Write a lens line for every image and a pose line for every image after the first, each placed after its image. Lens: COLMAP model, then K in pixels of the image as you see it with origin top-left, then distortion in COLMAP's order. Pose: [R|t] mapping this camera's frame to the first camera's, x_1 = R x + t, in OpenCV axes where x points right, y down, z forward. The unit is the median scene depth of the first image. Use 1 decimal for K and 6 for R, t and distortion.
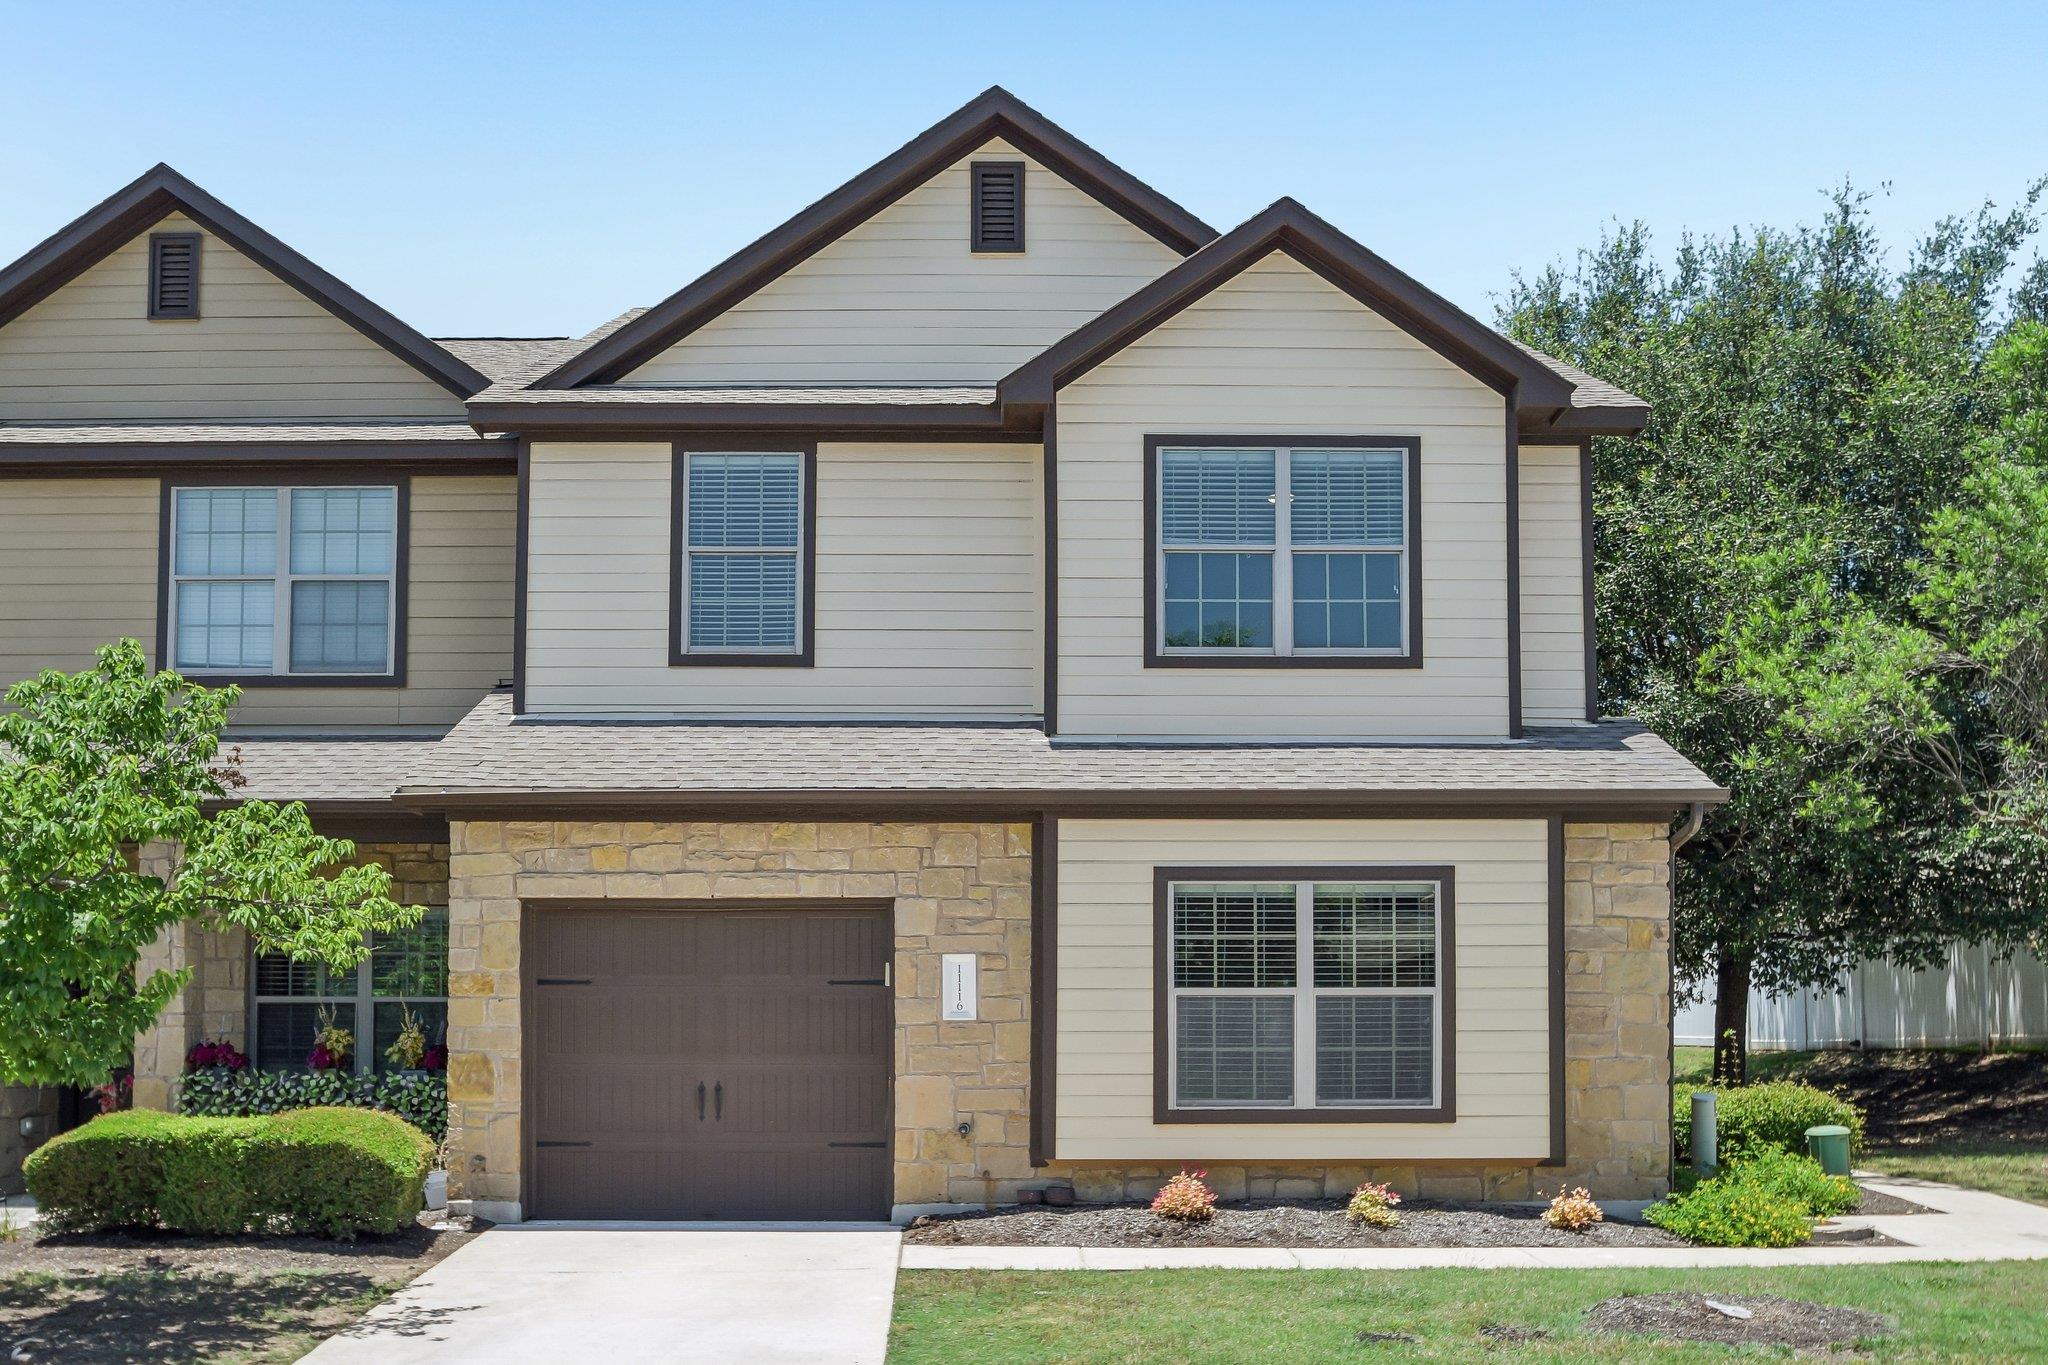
lens RADIAL K [[1922.7, 0, 1024.0], [0, 1922.7, 682.5], [0, 0, 1]] dist [-0.047133, -0.002303]
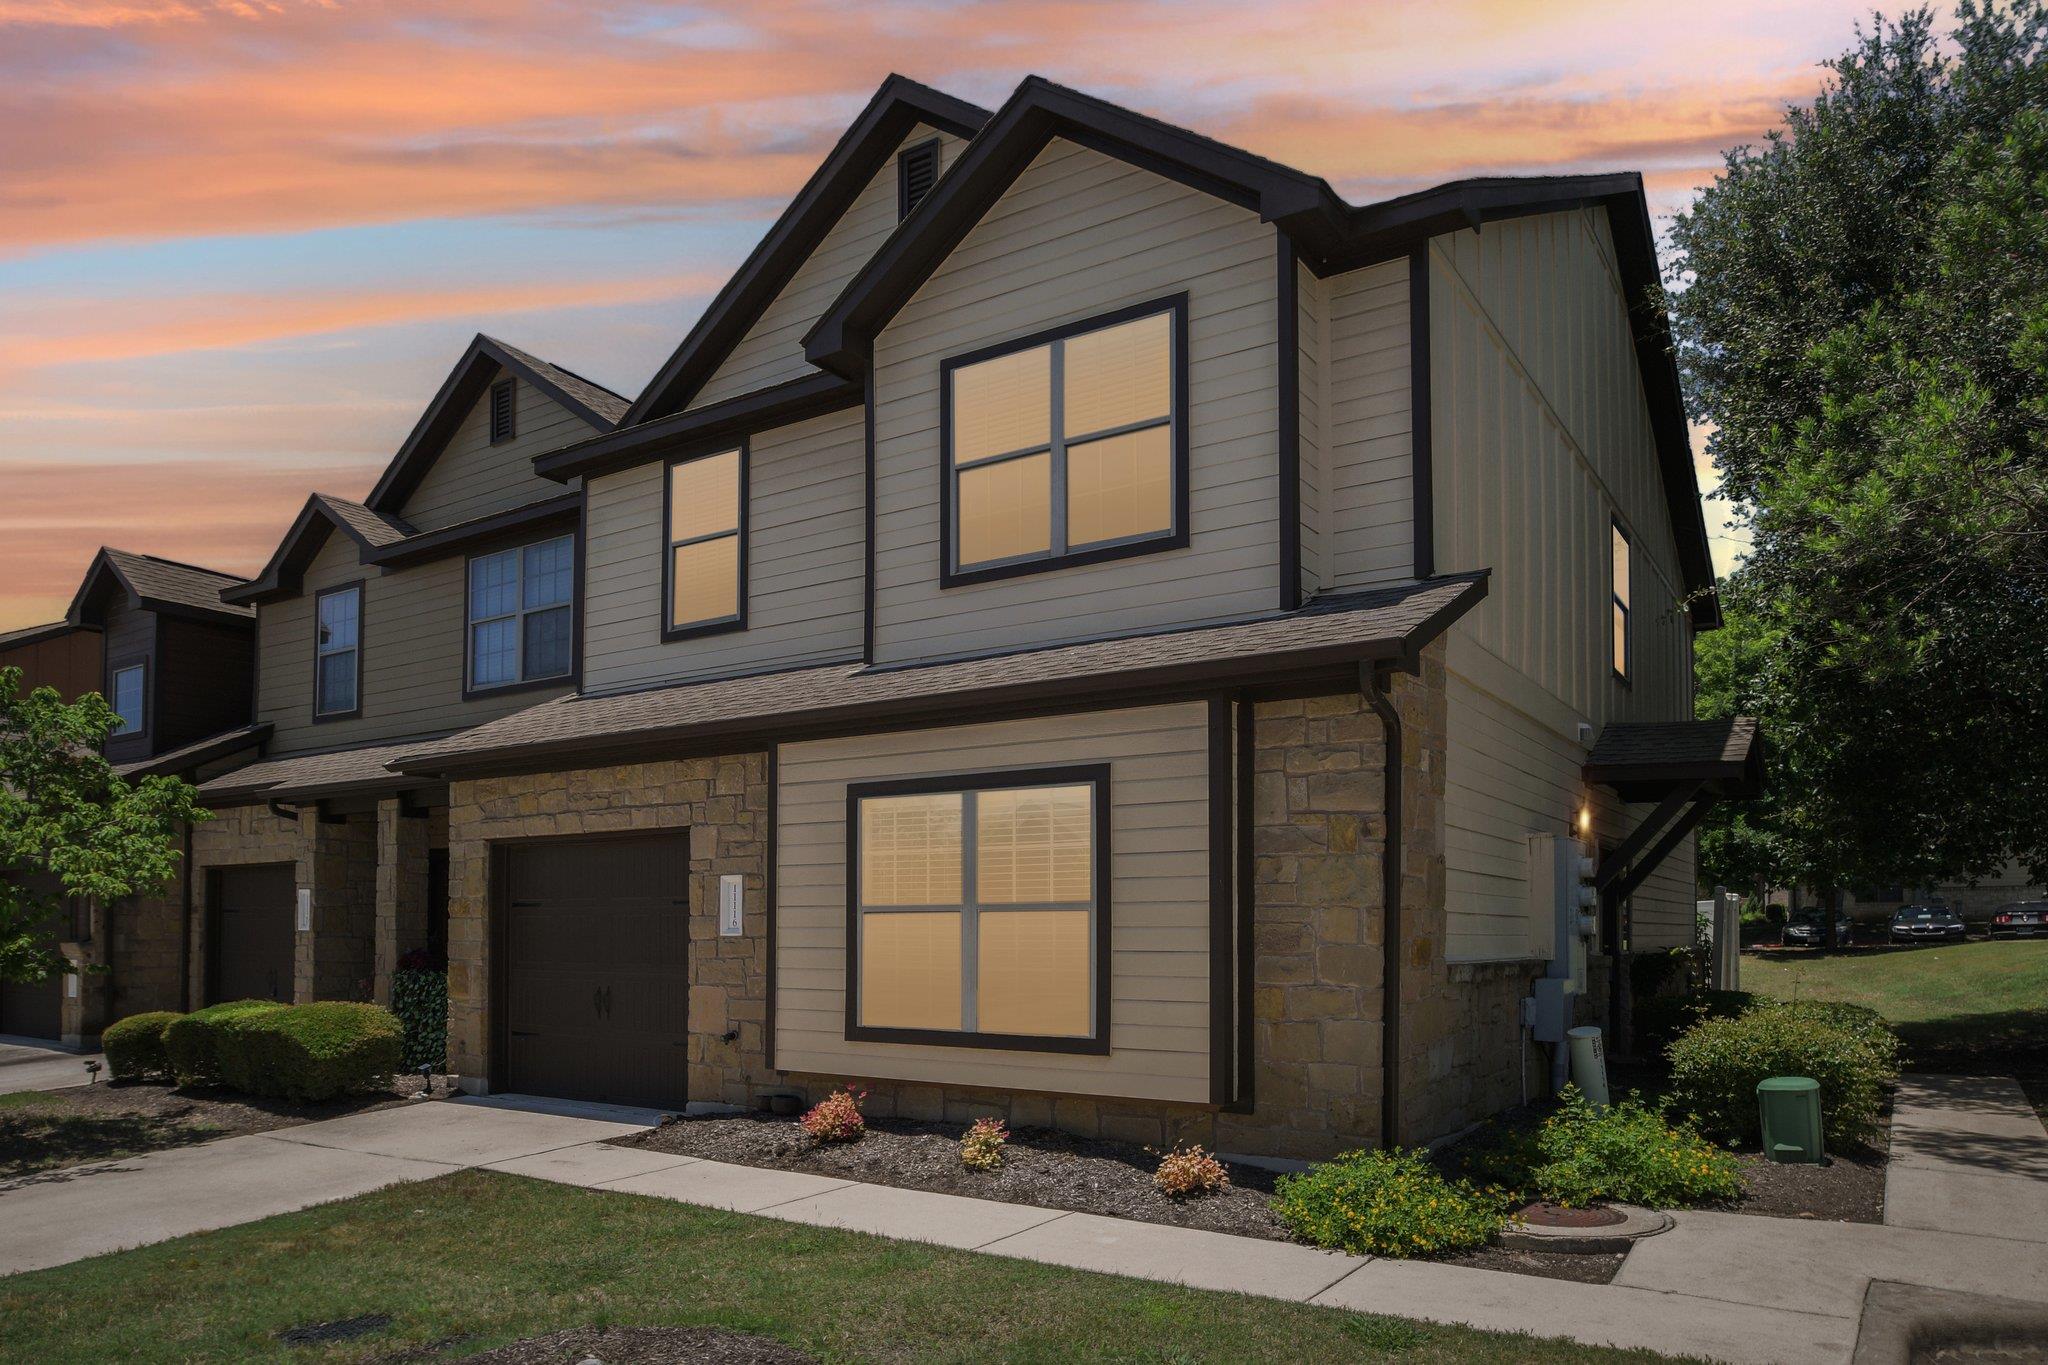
lens RADIAL K [[1323.7, 0, 1023.4], [0, 1323.7, 764.8], [0, 0, 1]] dist [-0.024048, 0.000640]
pose [[0.838059, -0.067706, -0.541362, 0.509976], [0.100340, 0.994471, 0.030958, 0.072696], [0.536274, -0.080265, 0.840219, 0.465346]]
